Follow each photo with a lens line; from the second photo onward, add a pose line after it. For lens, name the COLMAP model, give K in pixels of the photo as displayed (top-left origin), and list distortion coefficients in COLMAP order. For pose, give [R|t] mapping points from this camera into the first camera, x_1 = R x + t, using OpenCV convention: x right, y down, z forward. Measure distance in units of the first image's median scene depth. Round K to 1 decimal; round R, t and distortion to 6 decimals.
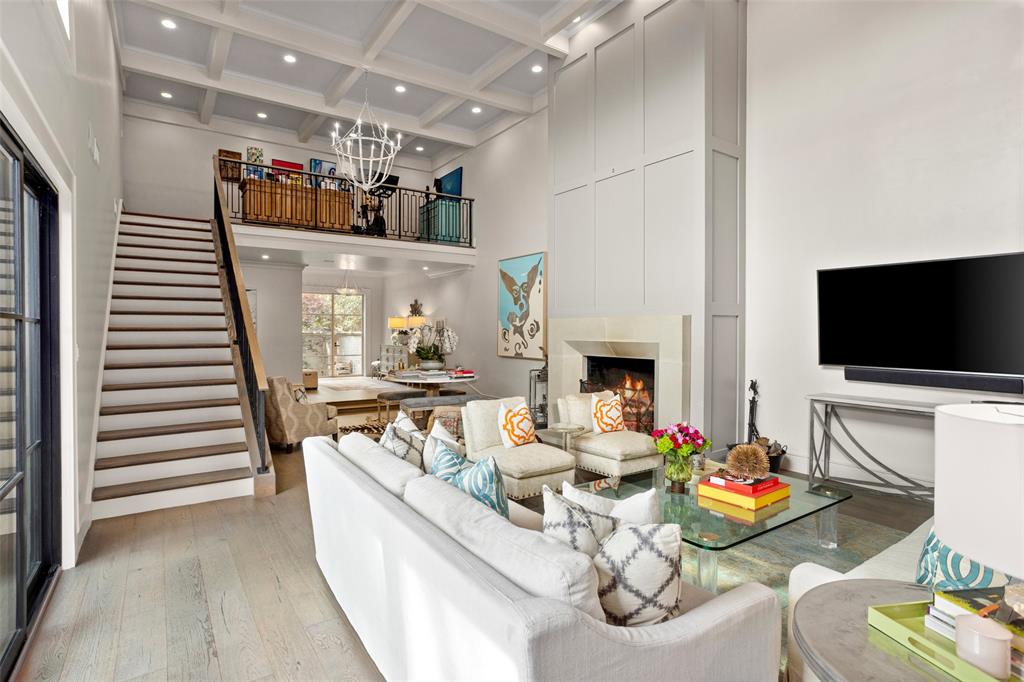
lens RADIAL K [[505.6, 0, 482.4], [0, 505.6, 339.6], [0, 0, 1]] dist [0.000493, 0.001131]
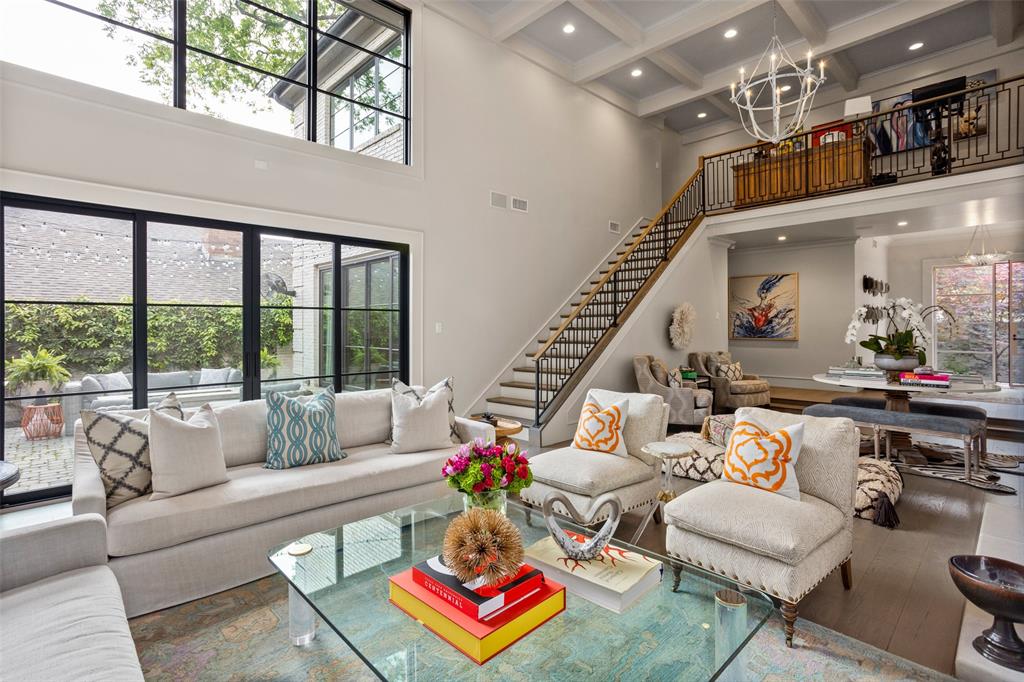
lens RADIAL K [[492.7, 0, 511.5], [0, 492.7, 334.2], [0, 0, 1]] dist [0.000037, 0.000458]
pose [[0.184827, 0.011759, -0.982701, 0.527645], [-0.009114, 0.999906, 0.010250, 0.013127], [0.982729, 0.007062, 0.184917, 0.477225]]
